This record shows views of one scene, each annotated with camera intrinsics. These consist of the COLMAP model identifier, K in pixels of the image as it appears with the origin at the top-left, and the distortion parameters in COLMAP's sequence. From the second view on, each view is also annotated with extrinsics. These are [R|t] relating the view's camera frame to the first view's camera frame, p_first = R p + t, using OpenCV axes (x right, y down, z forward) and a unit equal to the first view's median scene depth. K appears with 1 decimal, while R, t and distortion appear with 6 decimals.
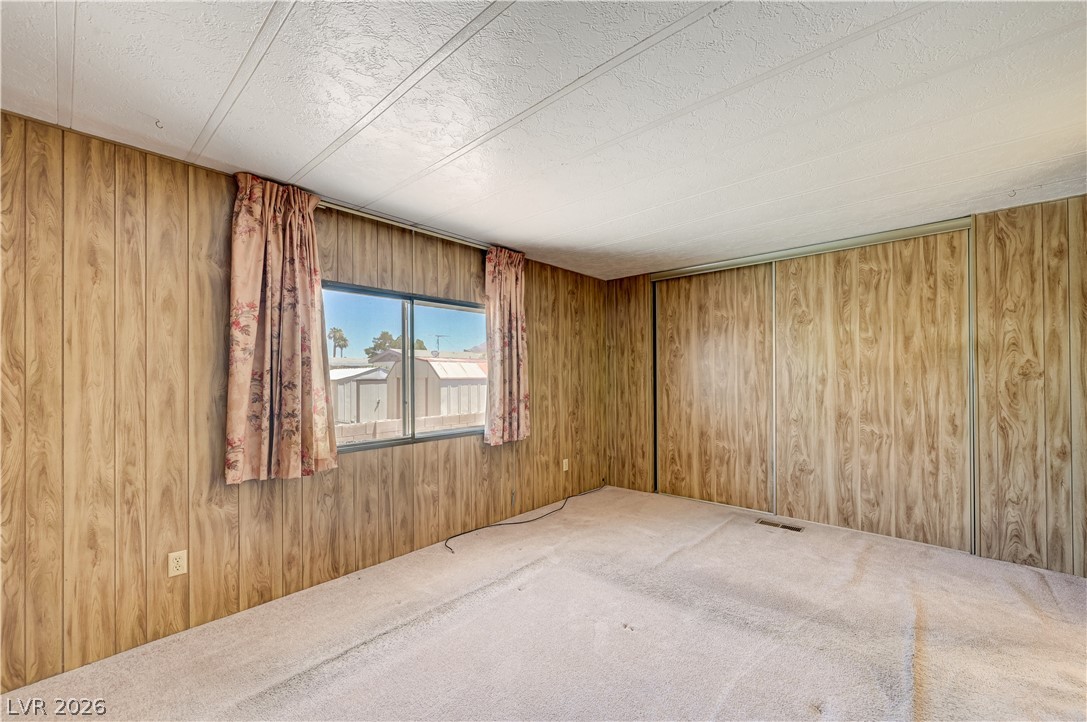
lens RADIAL K [[433.8, 0, 542.3], [0, 433.8, 374.1], [0, 0, 1]] dist [-0.003047, 0.001238]
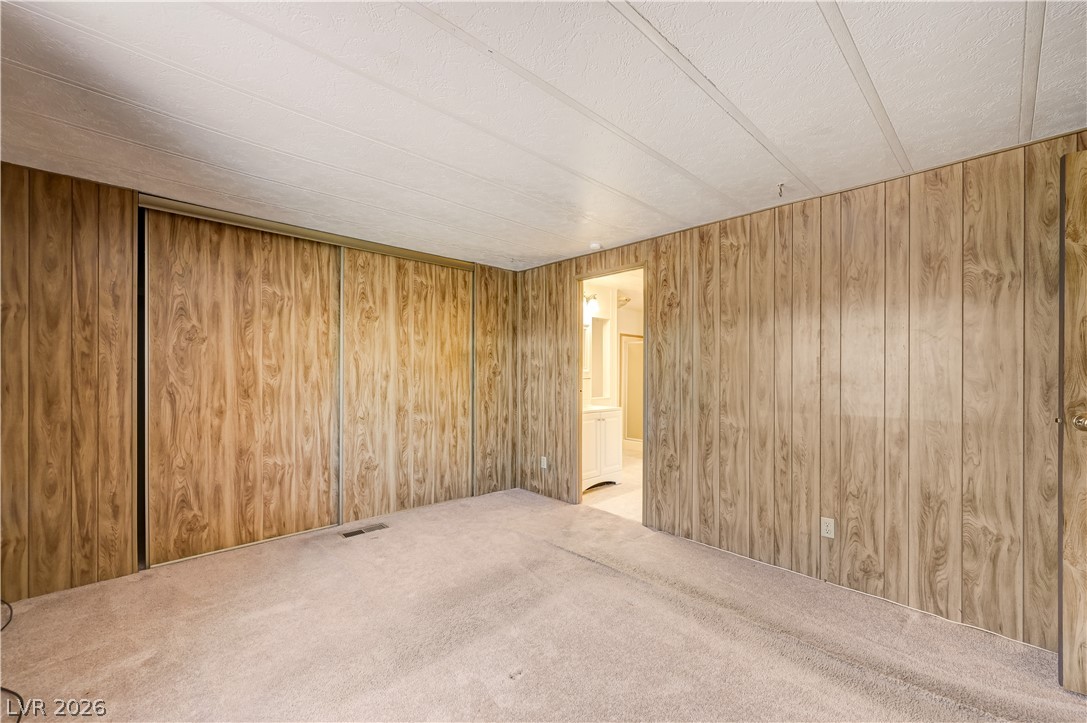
lens RADIAL K [[433.8, 0, 562.7], [0, 433.8, 374.5], [0, 0, 1]] dist [-0.003047, 0.001238]
pose [[0.066363, 0.003462, 0.997790, -0.369790], [-0.012044, 0.999924, -0.002668, 0.006351], [-0.997723, -0.011840, 0.066399, 0.511626]]
